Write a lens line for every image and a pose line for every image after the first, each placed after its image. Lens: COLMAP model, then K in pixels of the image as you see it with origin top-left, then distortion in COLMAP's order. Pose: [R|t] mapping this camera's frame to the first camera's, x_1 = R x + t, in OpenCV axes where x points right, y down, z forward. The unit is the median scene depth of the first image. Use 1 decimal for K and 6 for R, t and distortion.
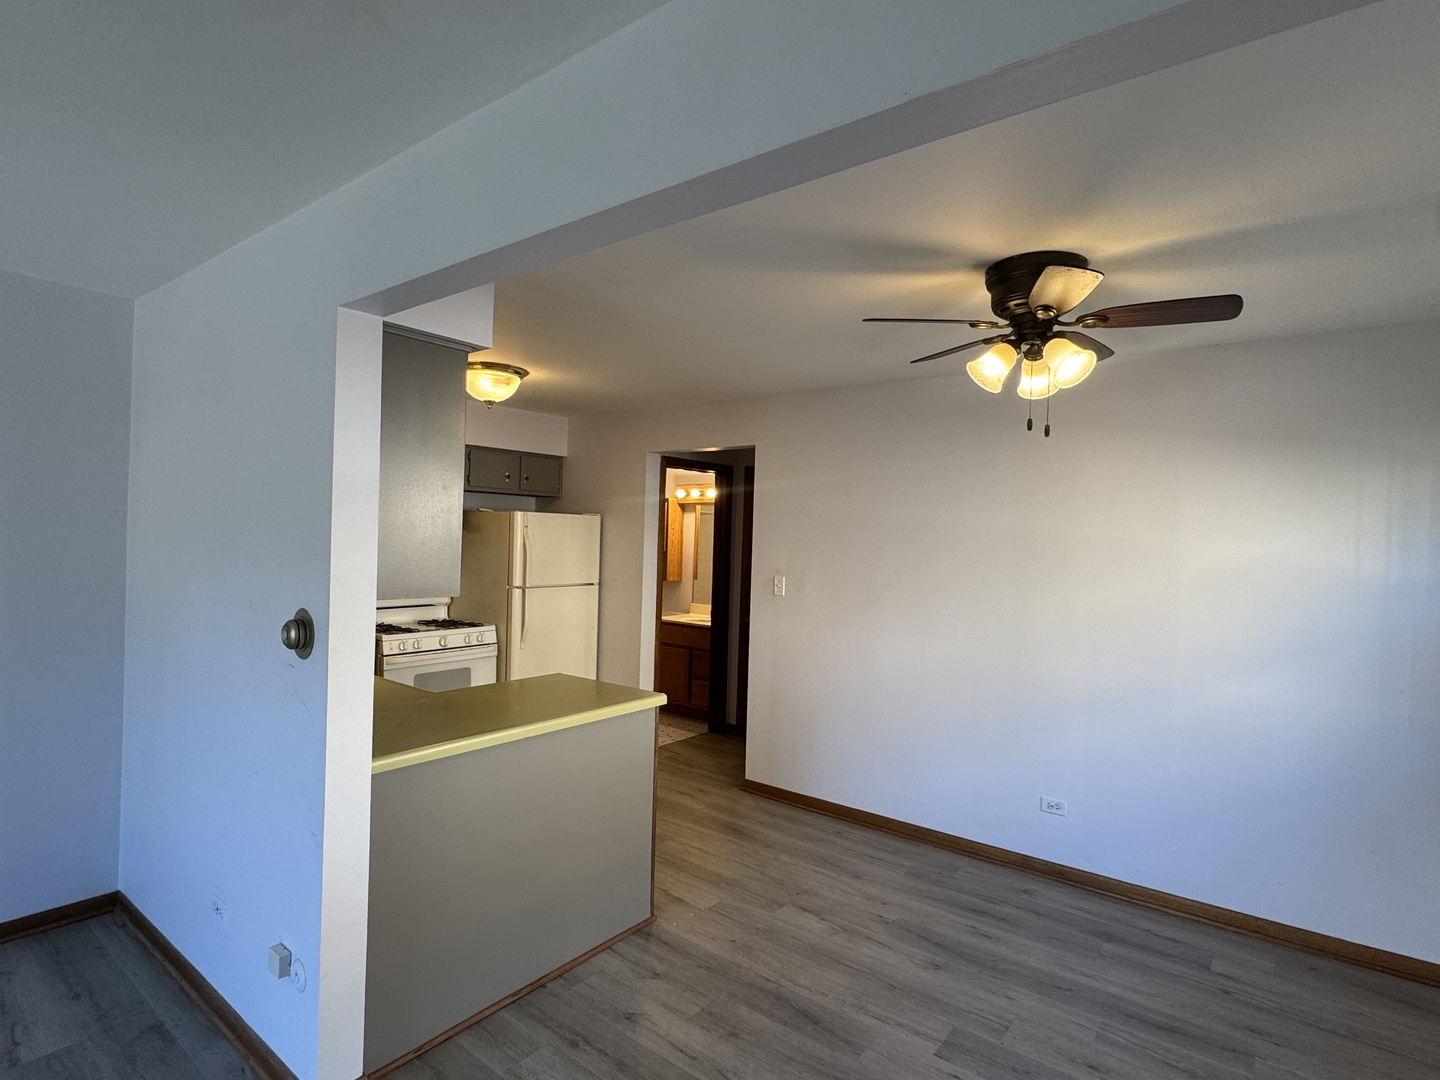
lens RADIAL K [[748.1, 0, 720.0], [0, 748.1, 540.0], [0, 0, 1]] dist [-0.004784, 0.000357]
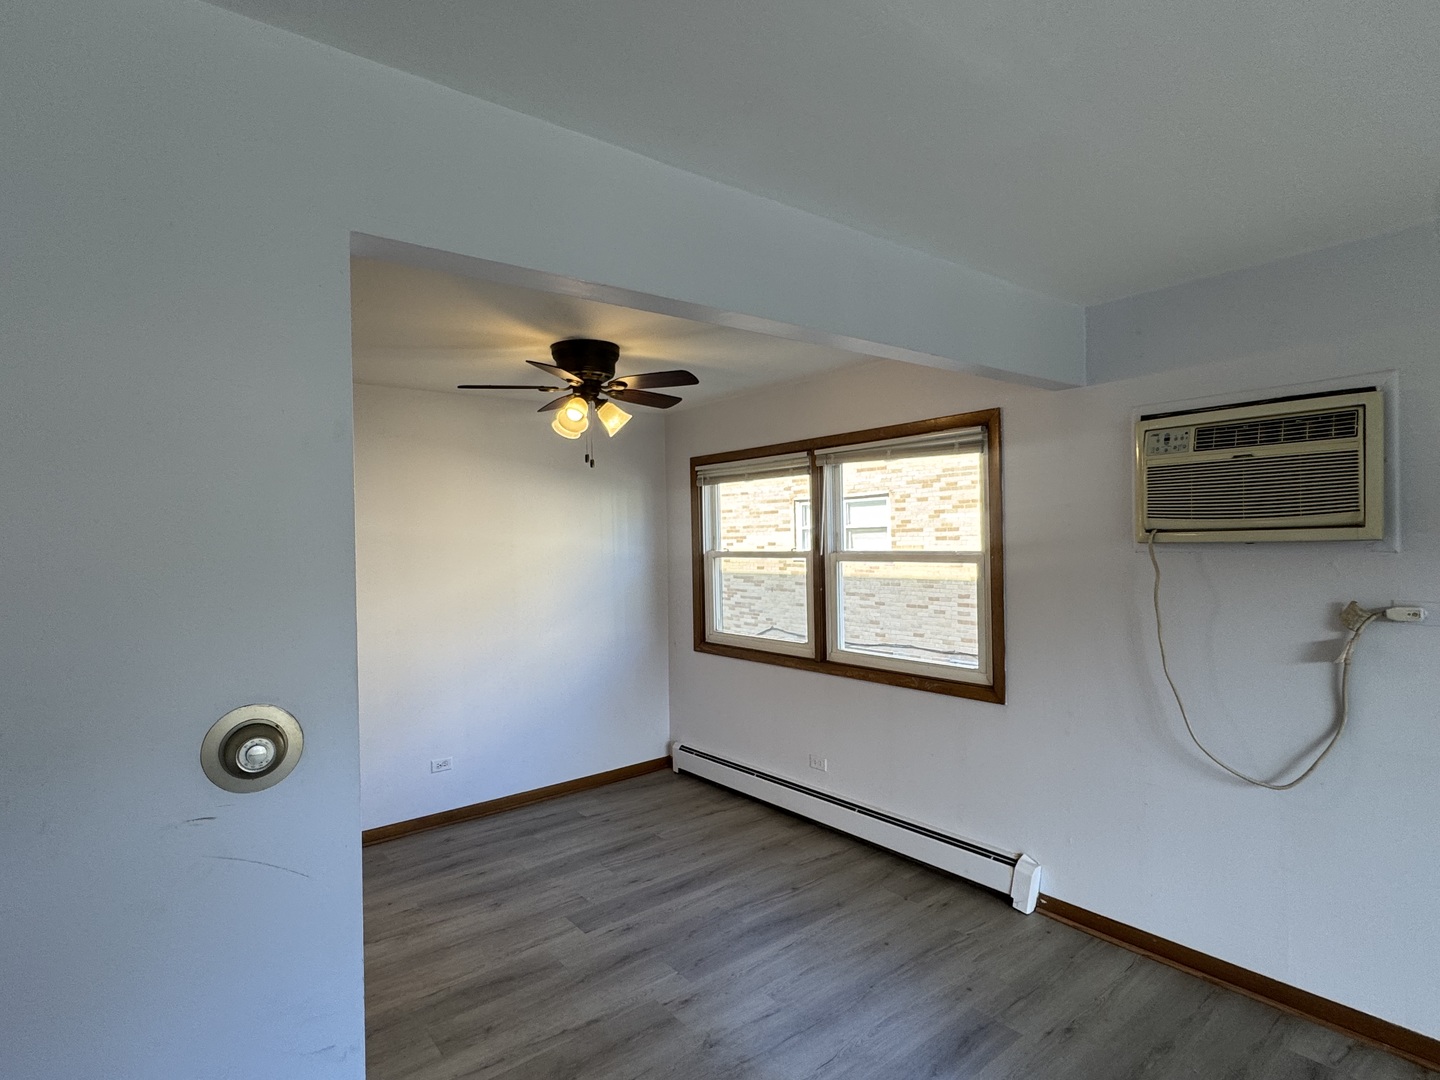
lens RADIAL K [[748.1, 0, 720.0], [0, 748.1, 540.0], [0, 0, 1]] dist [-0.004784, 0.000357]
pose [[0.223436, -0.038105, 0.973973, -0.755844], [0.022761, 0.999167, 0.033869, -0.040802], [-0.974453, 0.014601, 0.224117, 0.371772]]
